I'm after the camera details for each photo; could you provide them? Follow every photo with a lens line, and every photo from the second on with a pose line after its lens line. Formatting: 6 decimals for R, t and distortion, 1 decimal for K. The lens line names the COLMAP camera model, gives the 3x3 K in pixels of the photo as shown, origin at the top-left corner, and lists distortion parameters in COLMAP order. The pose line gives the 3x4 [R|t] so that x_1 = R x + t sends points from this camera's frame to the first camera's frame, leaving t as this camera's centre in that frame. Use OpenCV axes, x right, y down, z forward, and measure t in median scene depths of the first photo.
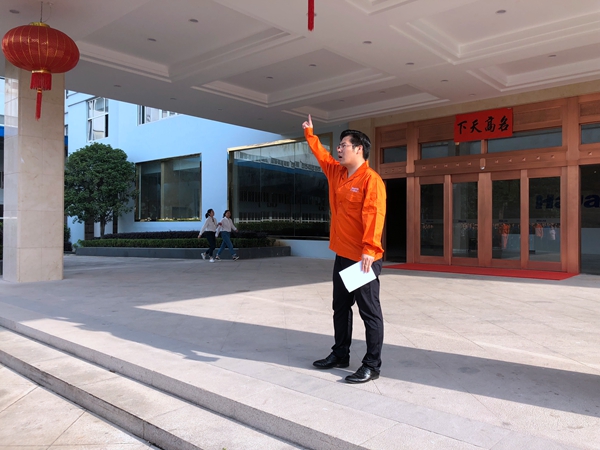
lens RADIAL K [[501.3, 0, 302.5], [0, 501.3, 224.1], [0, 0, 1]] dist [0.027154, -0.017785]
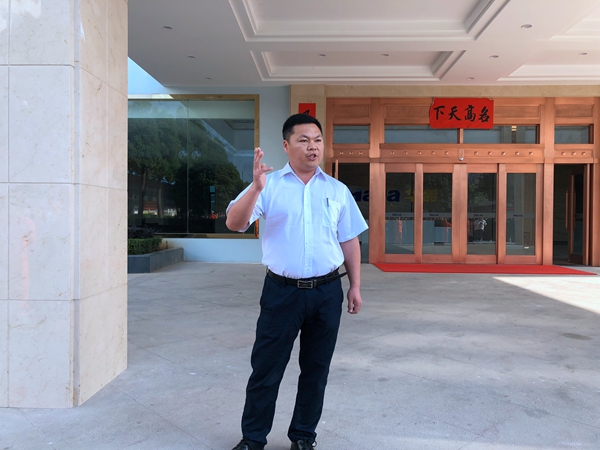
lens RADIAL K [[501.3, 0, 298.1], [0, 501.3, 229.3], [0, 0, 1]] dist [0.027154, -0.017785]
pose [[0.755177, -0.015289, 0.655342, -0.480784], [-0.006454, 0.999506, 0.030756, -0.006391], [-0.655489, -0.027456, 0.754706, 0.473269]]
